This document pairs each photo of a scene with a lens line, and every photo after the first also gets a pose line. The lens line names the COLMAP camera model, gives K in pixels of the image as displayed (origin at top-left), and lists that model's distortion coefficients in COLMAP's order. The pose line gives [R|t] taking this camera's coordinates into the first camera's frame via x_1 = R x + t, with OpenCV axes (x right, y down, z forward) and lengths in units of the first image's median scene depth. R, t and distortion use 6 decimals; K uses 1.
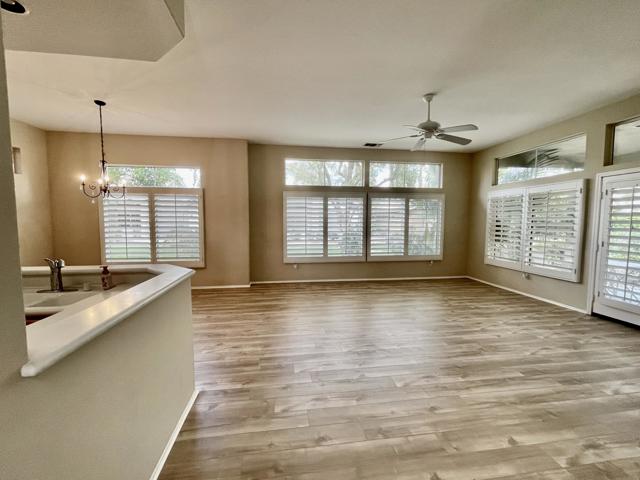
lens RADIAL K [[254.5, 0, 311.1], [0, 254.5, 241.3], [0, 0, 1]] dist [-0.000151, -0.000135]
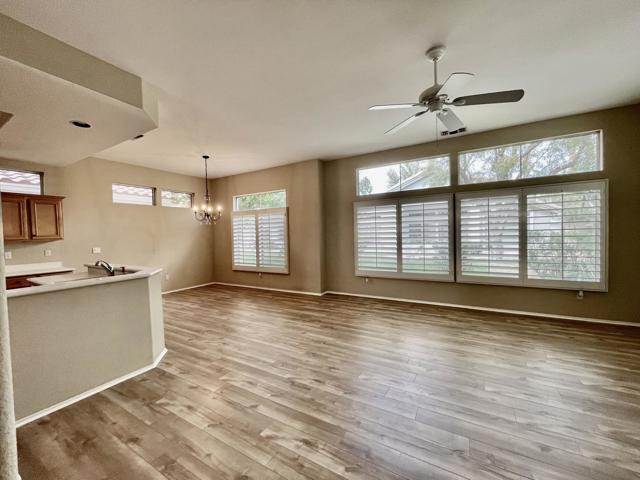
lens RADIAL K [[247.5, 0, 328.1], [0, 247.5, 242.7], [0, 0, 1]] dist [-0.001276, -0.000044]
pose [[0.801806, -0.000729, -0.597584, 0.390647], [-0.019220, 0.999450, -0.027008, -0.013039], [0.597275, 0.033141, 0.801351, 0.183447]]
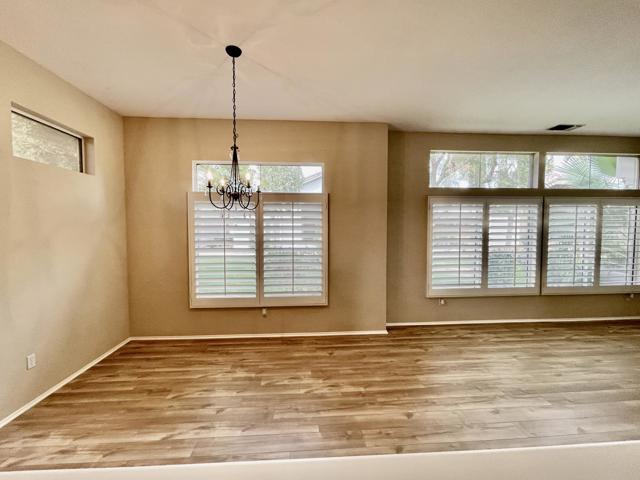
lens RADIAL K [[262.1, 0, 317.5], [0, 262.1, 242.4], [0, 0, 1]] dist [0.000841, 0.000003]
pose [[0.997816, -0.000639, -0.066045, -0.378818], [-0.001313, 0.999564, -0.029505, -0.047120], [0.066035, 0.029528, 0.997380, 0.261388]]
